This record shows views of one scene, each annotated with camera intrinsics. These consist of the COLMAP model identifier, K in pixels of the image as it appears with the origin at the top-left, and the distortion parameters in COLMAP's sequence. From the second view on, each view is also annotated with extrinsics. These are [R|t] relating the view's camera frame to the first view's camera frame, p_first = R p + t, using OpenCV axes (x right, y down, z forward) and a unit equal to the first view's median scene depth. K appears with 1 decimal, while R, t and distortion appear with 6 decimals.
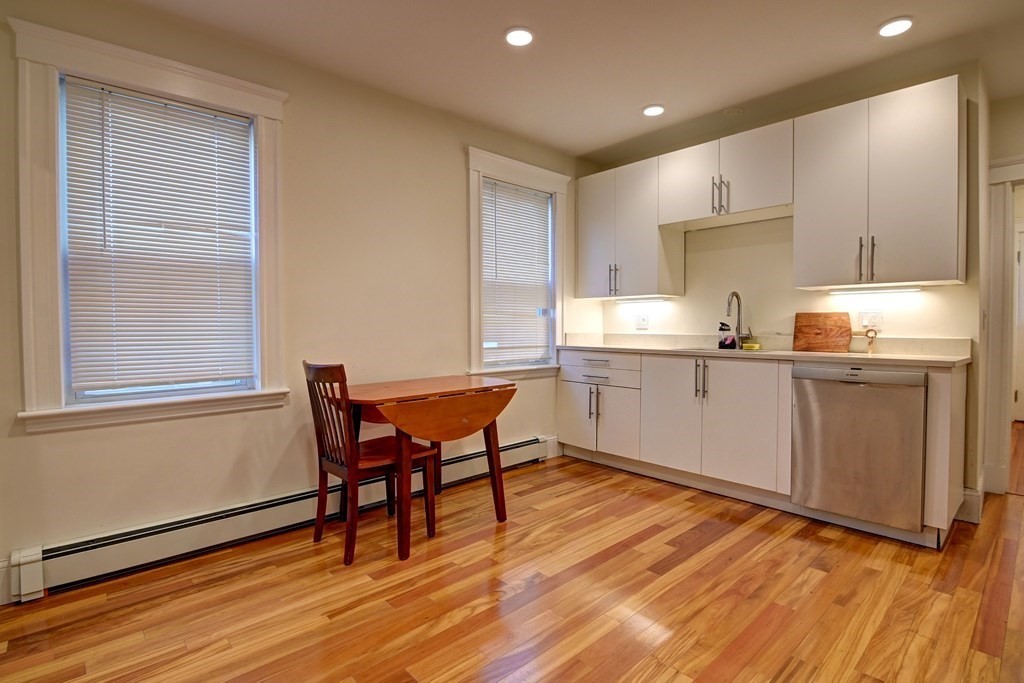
lens RADIAL K [[499.8, 0, 518.0], [0, 499.8, 337.9], [0, 0, 1]] dist [-0.009628, -0.008273]
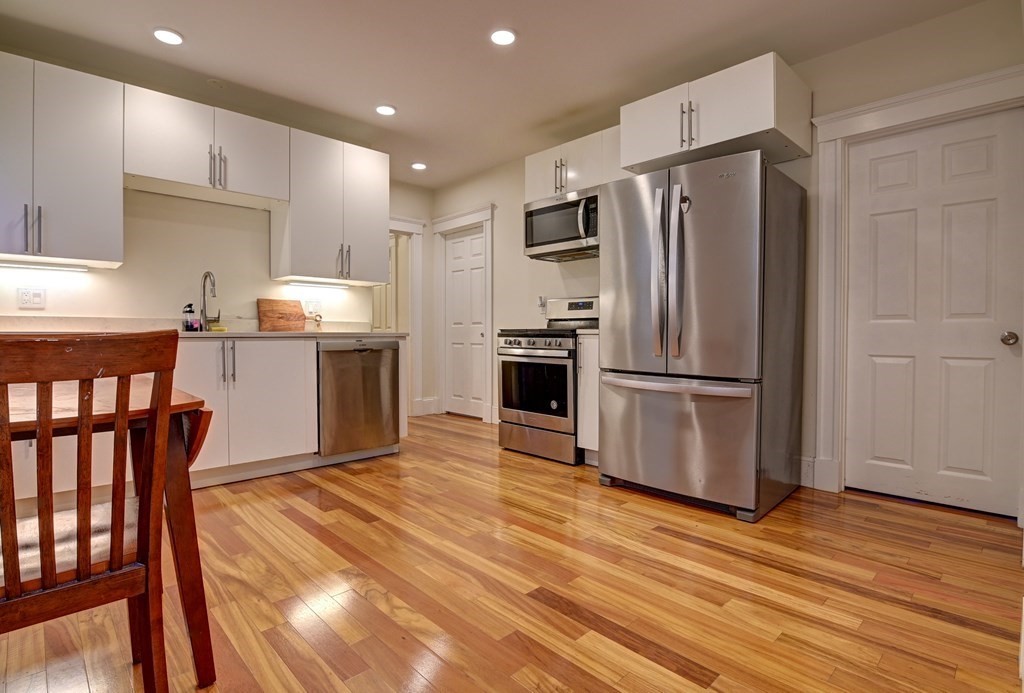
lens RADIAL K [[499.8, 0, 522.3], [0, 499.8, 342.5], [0, 0, 1]] dist [-0.009628, -0.008273]
pose [[-0.027857, -0.015181, 0.999497, -0.573809], [0.025959, 0.999536, 0.015905, 0.045581], [-0.999275, 0.026389, -0.027450, 0.478333]]
